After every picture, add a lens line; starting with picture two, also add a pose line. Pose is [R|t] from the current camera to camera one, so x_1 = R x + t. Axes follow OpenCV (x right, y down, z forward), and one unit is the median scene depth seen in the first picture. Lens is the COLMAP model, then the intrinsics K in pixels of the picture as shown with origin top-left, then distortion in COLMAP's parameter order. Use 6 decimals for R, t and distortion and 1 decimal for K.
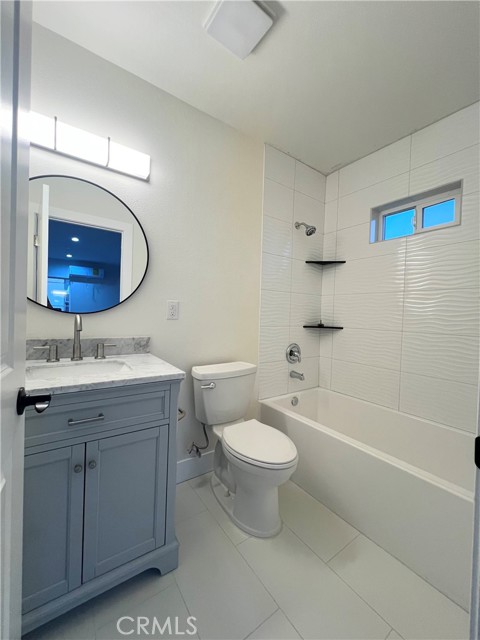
lens RADIAL K [[255.3, 0, 242.8], [0, 255.3, 319.0], [0, 0, 1]] dist [-0.002696, 0.001059]
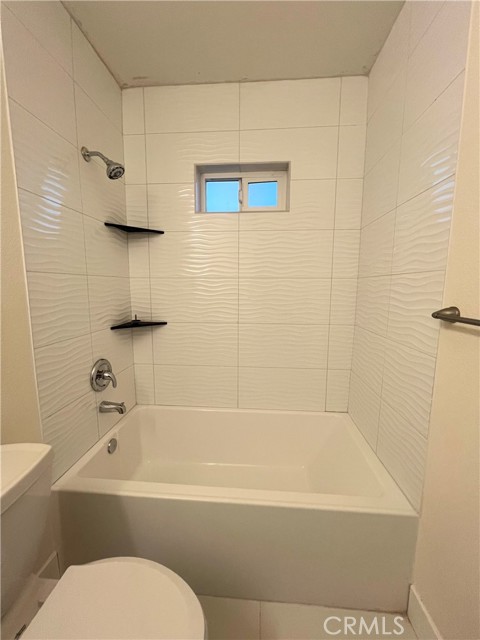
lens RADIAL K [[255.3, 0, 239.9], [0, 255.3, 318.1], [0, 0, 1]] dist [-0.002696, 0.001059]
pose [[0.639659, -0.123988, 0.758593, -0.047247], [0.032004, 0.990345, 0.134880, -0.089940], [-0.767992, -0.061999, 0.637451, 0.433936]]
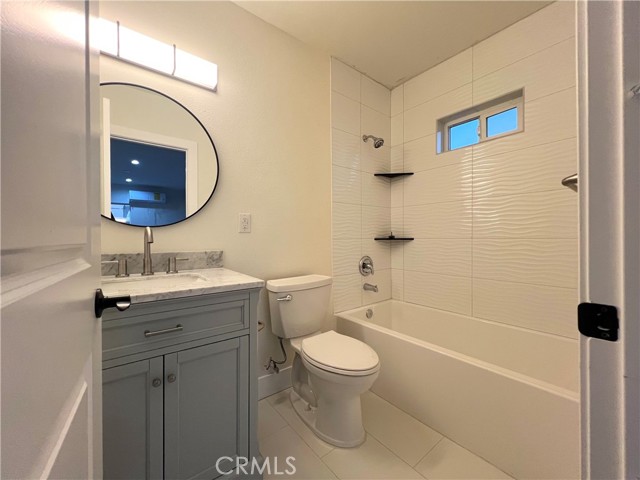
lens RADIAL K [[255.3, 0, 319.6], [0, 255.3, 238.9], [0, 0, 1]] dist [-0.002696, 0.001059]
pose [[0.998309, -0.036881, 0.044939, -0.029917], [0.037381, 0.999247, -0.010356, 0.039880], [-0.044523, 0.012018, 0.998936, 0.009228]]
